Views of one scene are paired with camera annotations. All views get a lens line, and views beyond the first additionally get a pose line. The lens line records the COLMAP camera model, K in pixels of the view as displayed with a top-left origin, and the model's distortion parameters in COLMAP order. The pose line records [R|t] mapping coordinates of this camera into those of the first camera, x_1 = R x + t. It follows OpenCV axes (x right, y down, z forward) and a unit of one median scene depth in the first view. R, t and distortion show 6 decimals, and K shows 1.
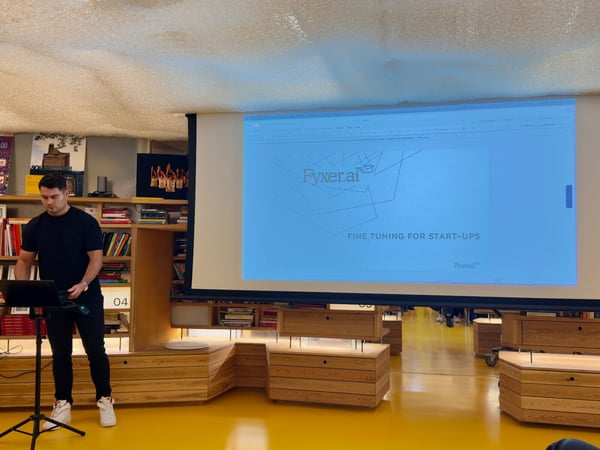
lens RADIAL K [[616.7, 0, 305.6], [0, 616.7, 236.7], [0, 0, 1]] dist [0.223318, -0.481962]
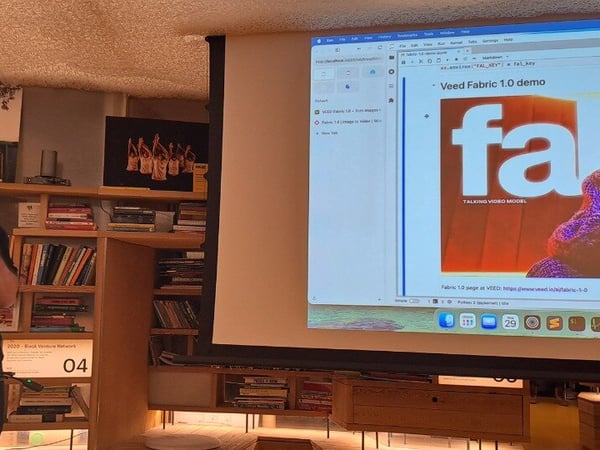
lens RADIAL K [[748.8, 0, 259.1], [0, 748.8, 227.4], [0, 0, 1]] dist [0.120960, -0.026500]
pose [[0.999642, 0.014039, 0.022759, -0.140987], [-0.012410, 0.997453, -0.070237, 0.023778], [-0.023687, 0.069929, 0.997271, 0.289286]]
